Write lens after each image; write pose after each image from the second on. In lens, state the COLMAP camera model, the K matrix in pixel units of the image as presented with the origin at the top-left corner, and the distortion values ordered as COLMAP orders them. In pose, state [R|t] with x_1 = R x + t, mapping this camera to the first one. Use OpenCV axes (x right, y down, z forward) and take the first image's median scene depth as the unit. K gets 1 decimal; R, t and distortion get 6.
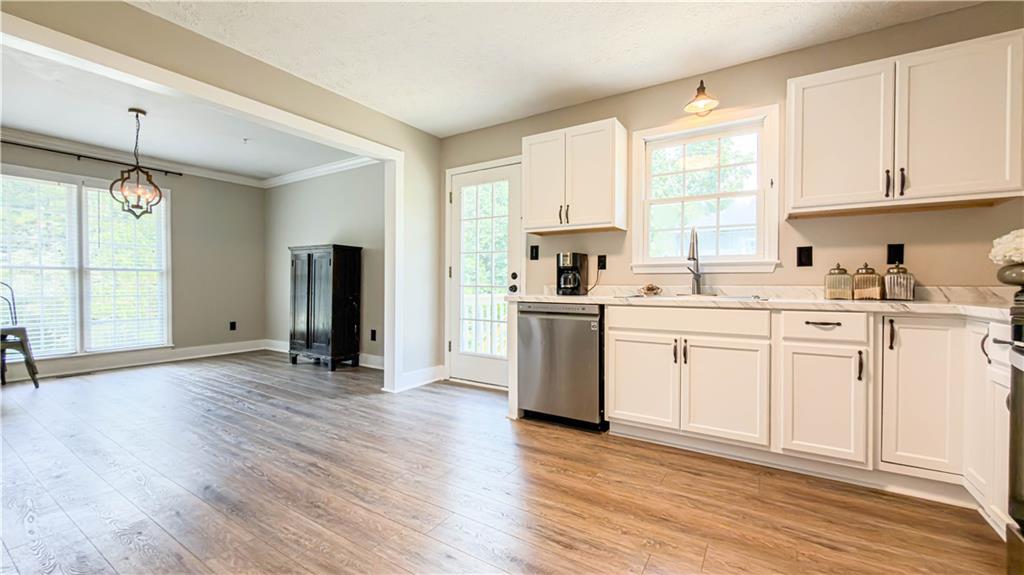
lens RADIAL K [[403.9, 0, 516.4], [0, 403.9, 289.9], [0, 0, 1]] dist [0.025156, 0.000178]
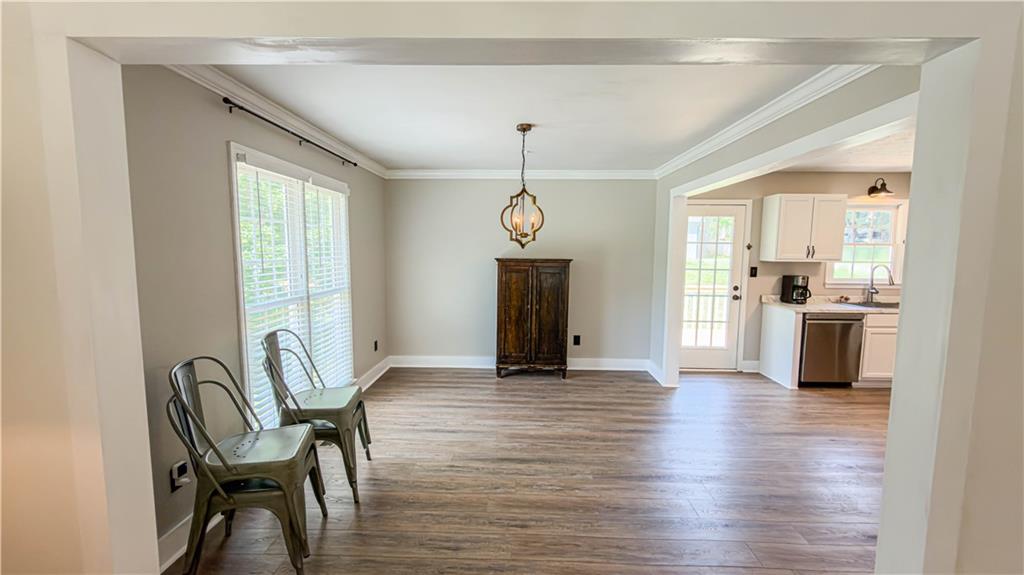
lens RADIAL K [[403.9, 0, 519.9], [0, 403.9, 284.9], [0, 0, 1]] dist [0.025156, 0.000178]
pose [[0.849657, -0.044046, 0.525493, -1.383053], [0.002902, 0.996881, 0.078865, -0.160598], [-0.527328, -0.065483, 0.847135, 0.230960]]
